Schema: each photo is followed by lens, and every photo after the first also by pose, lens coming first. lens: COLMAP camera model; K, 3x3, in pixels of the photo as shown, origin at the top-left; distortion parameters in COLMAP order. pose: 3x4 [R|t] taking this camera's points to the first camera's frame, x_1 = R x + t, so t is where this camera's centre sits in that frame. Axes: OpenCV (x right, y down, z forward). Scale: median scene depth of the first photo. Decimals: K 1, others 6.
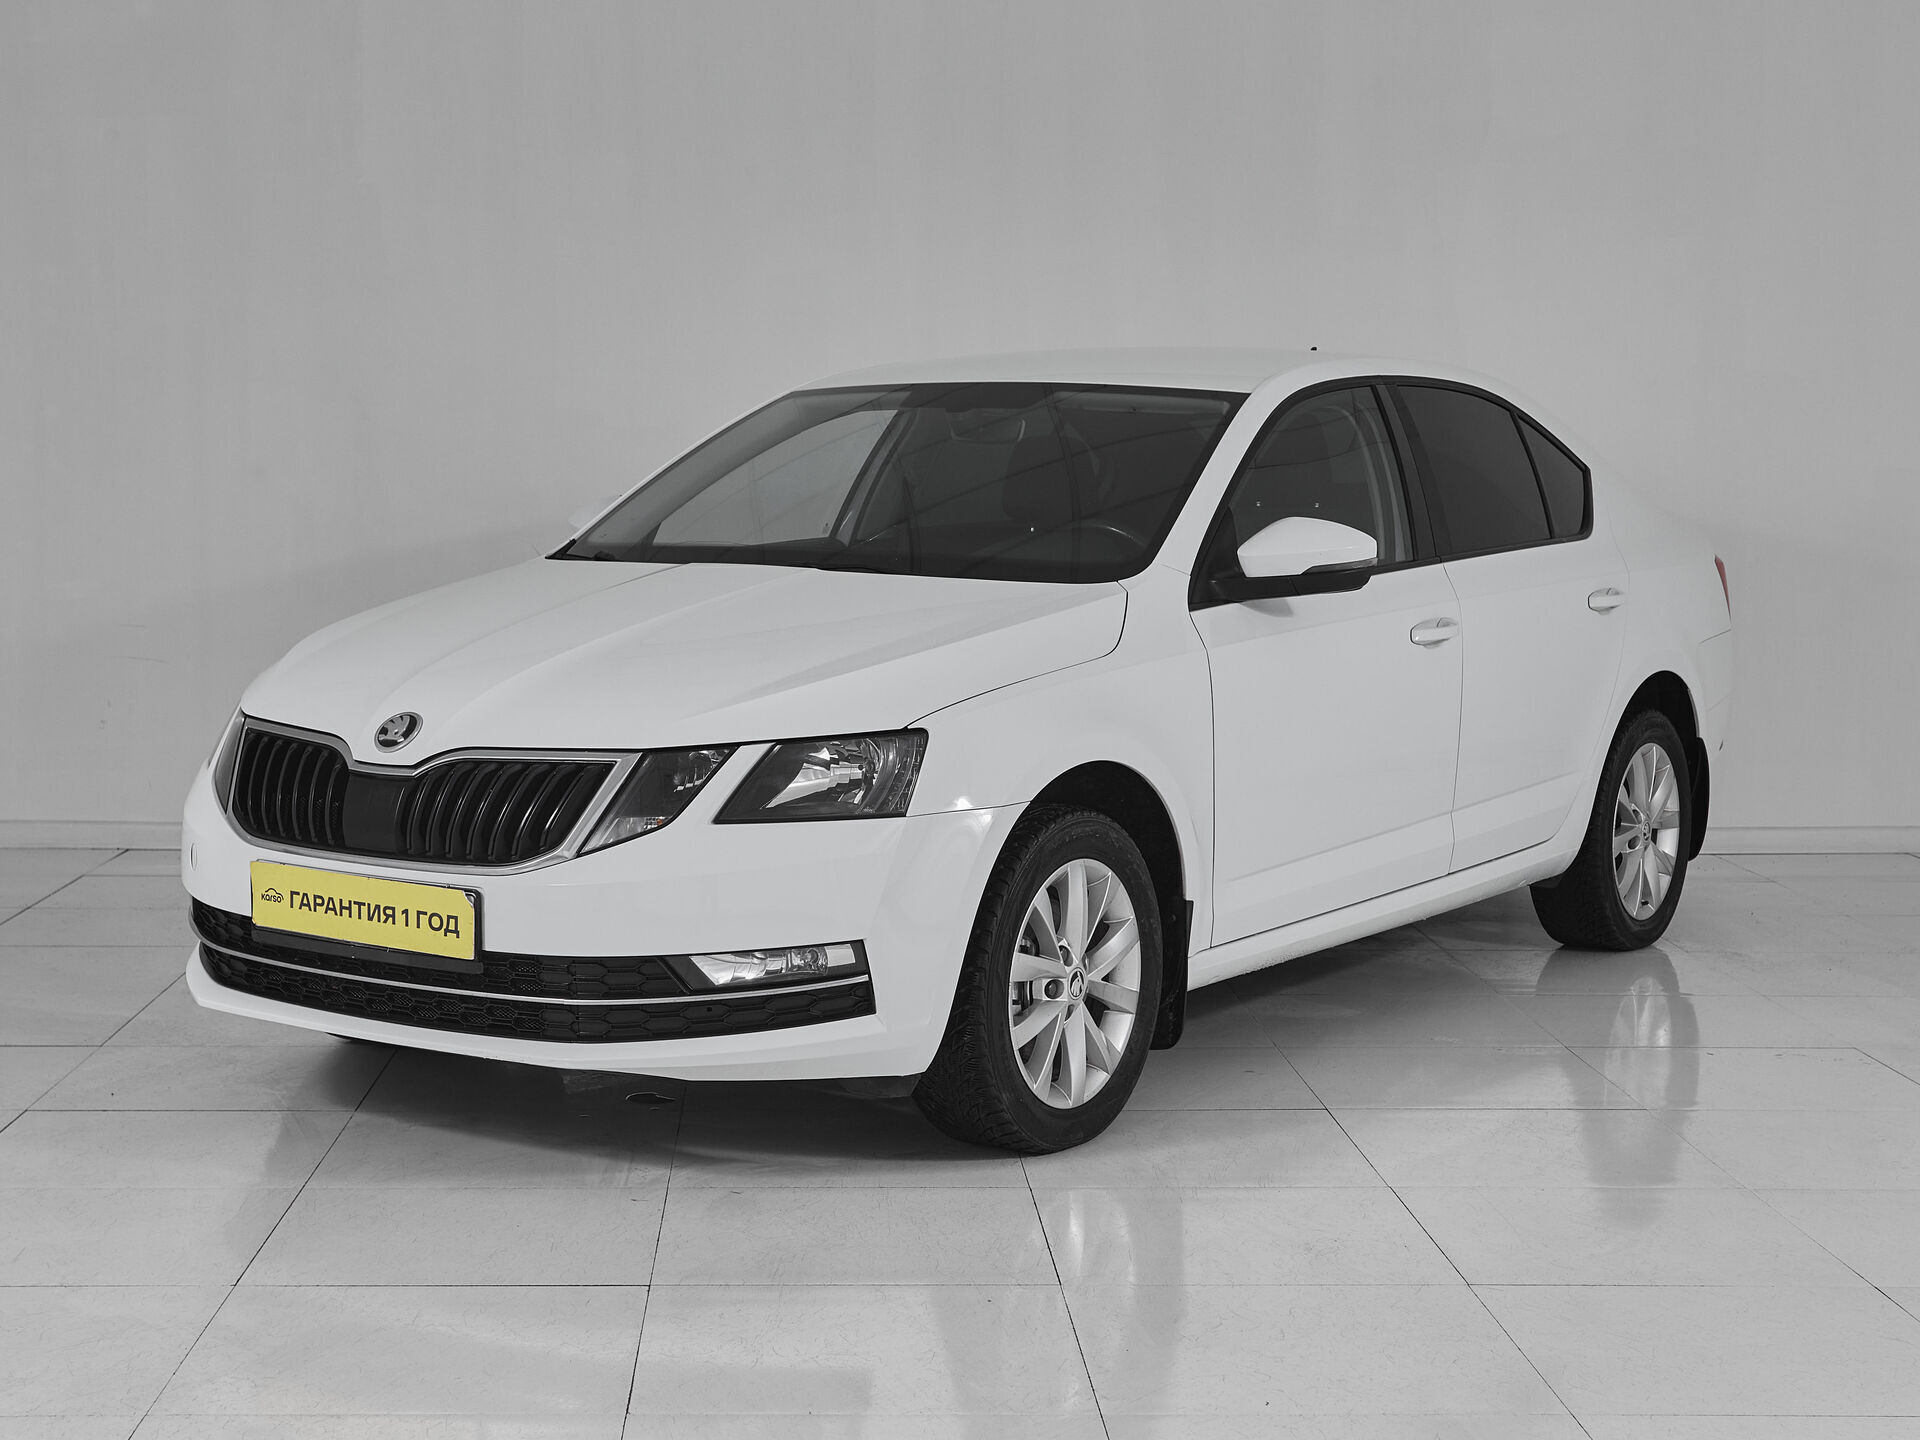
lens RADIAL K [[3149.1, 0, 960.0], [0, 3149.1, 720.0], [0, 0, 1]] dist [-0.527694, -0.106978]
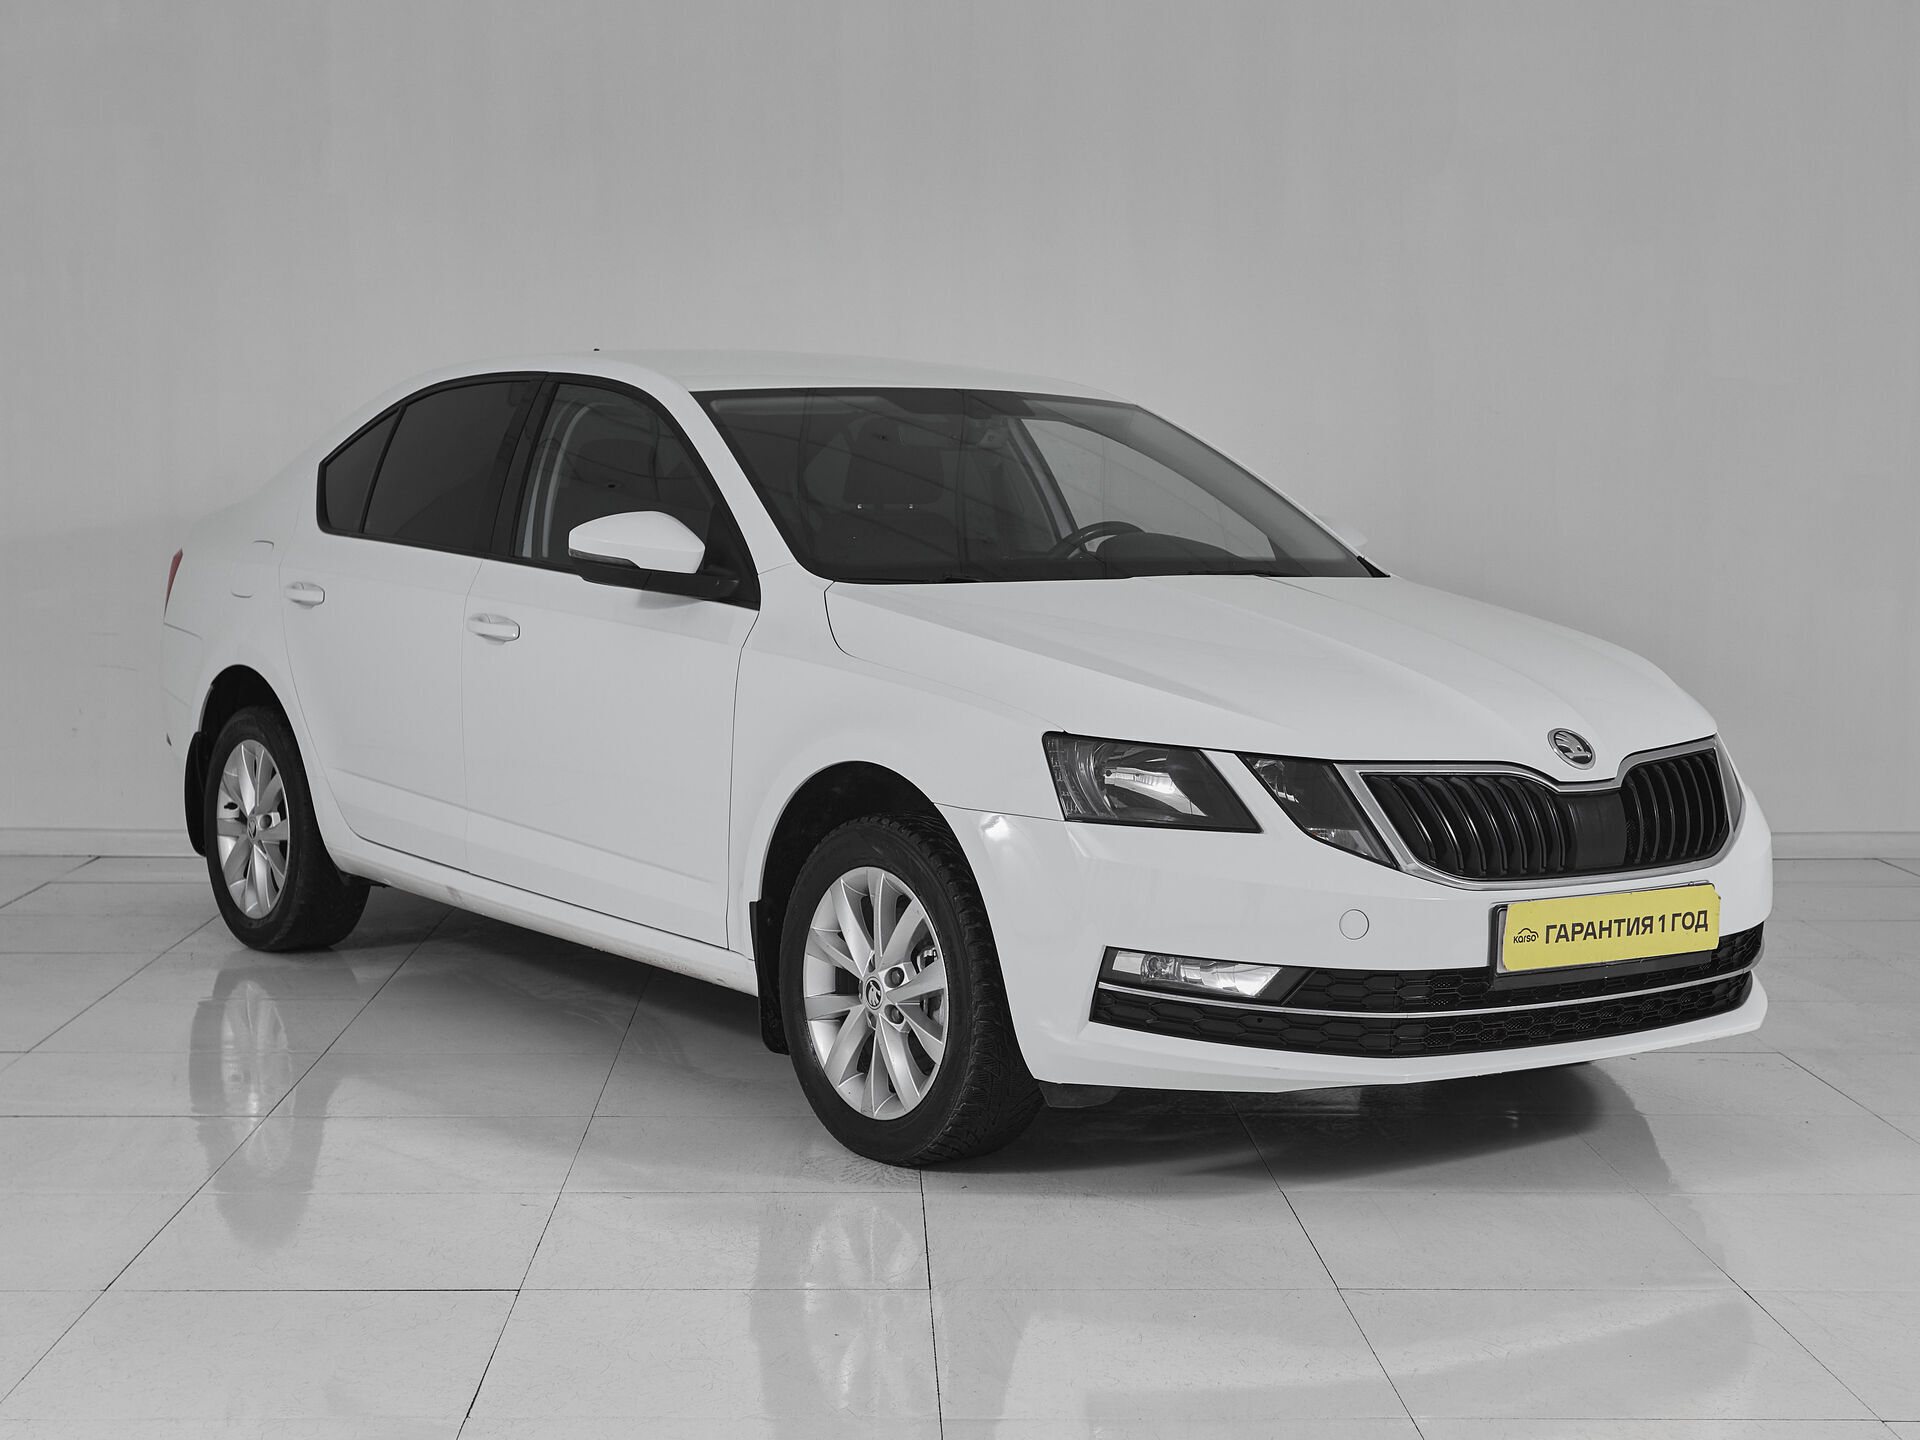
lens RADIAL K [[2959.2, 0, 960.0], [0, 2959.2, 720.0], [0, 0, 1]] dist [0.104591, -0.133890]
pose [[0.367214, -0.087777, 0.925985, -1.158612], [0.070359, 0.995306, 0.066446, -0.084340], [-0.927471, 0.040751, 0.371667, 0.833944]]
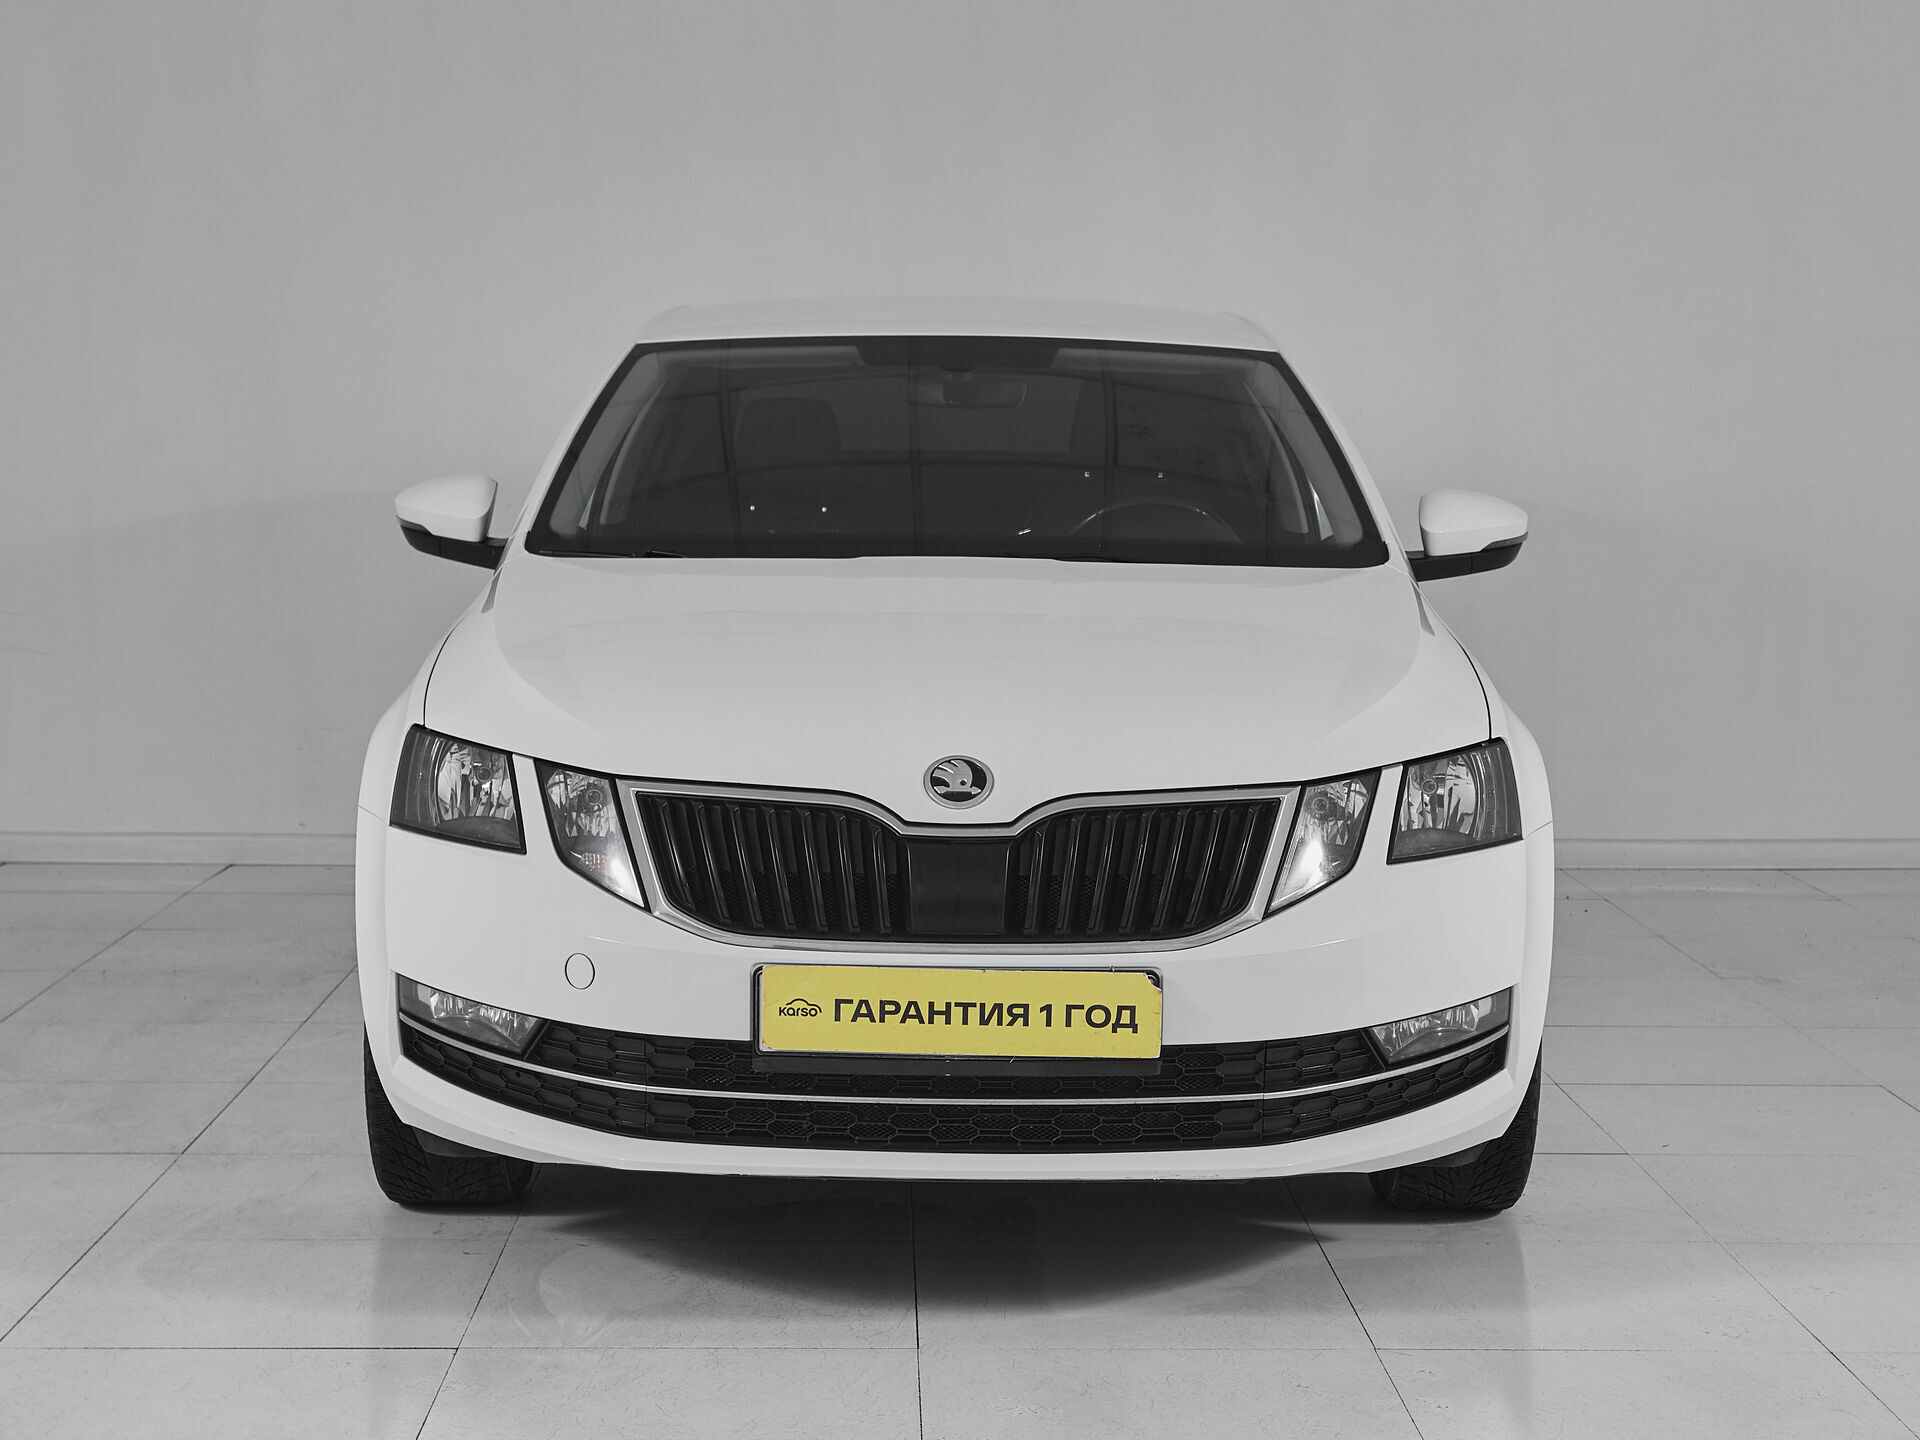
lens RADIAL K [[2959.2, 0, 960.0], [0, 2959.2, 720.0], [0, 0, 1]] dist [0.104591, -0.133890]
pose [[0.859525, -0.062450, 0.507265, -0.570980], [0.049943, 0.998020, 0.038242, -0.041204], [-0.508648, -0.007535, 0.860941, 0.352753]]
